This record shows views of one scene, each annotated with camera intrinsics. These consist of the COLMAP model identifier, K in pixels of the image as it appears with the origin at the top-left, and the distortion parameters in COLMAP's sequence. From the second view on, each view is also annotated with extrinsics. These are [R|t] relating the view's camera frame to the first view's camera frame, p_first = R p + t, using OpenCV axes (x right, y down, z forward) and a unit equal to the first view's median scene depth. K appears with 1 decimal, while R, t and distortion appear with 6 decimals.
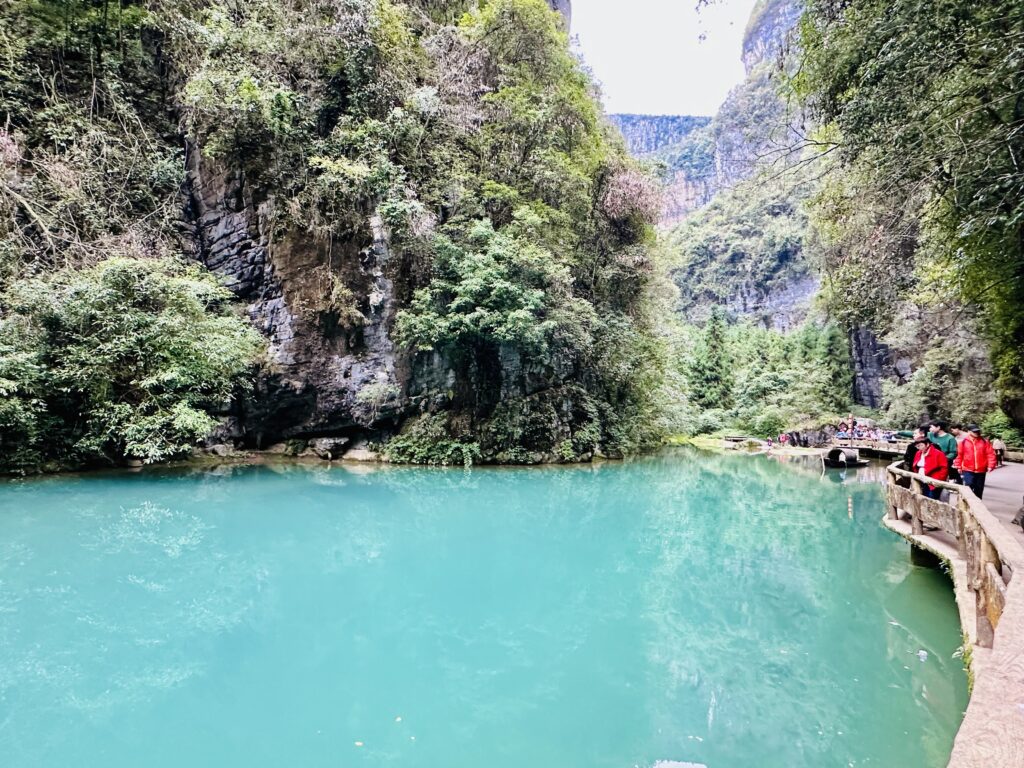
lens RADIAL K [[593.6, 0, 512.0], [0, 593.6, 384.0], [0, 0, 1]] dist [0.000602, -0.000914]
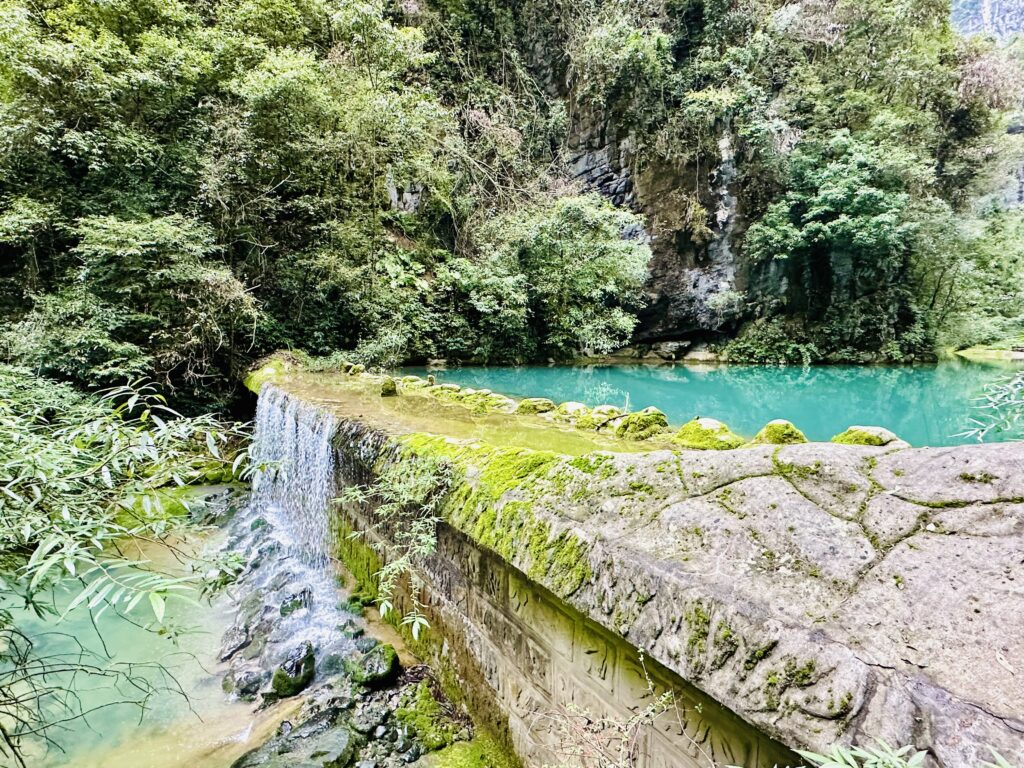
lens RADIAL K [[593.6, 0, 512.0], [0, 593.6, 384.0], [0, 0, 1]] dist [0.000602, -0.000914]
pose [[0.952998, 0.000522, -0.302977, -0.267295], [0.038518, 0.991676, 0.122864, 0.018621], [0.300519, -0.128759, 0.945045, -0.217359]]
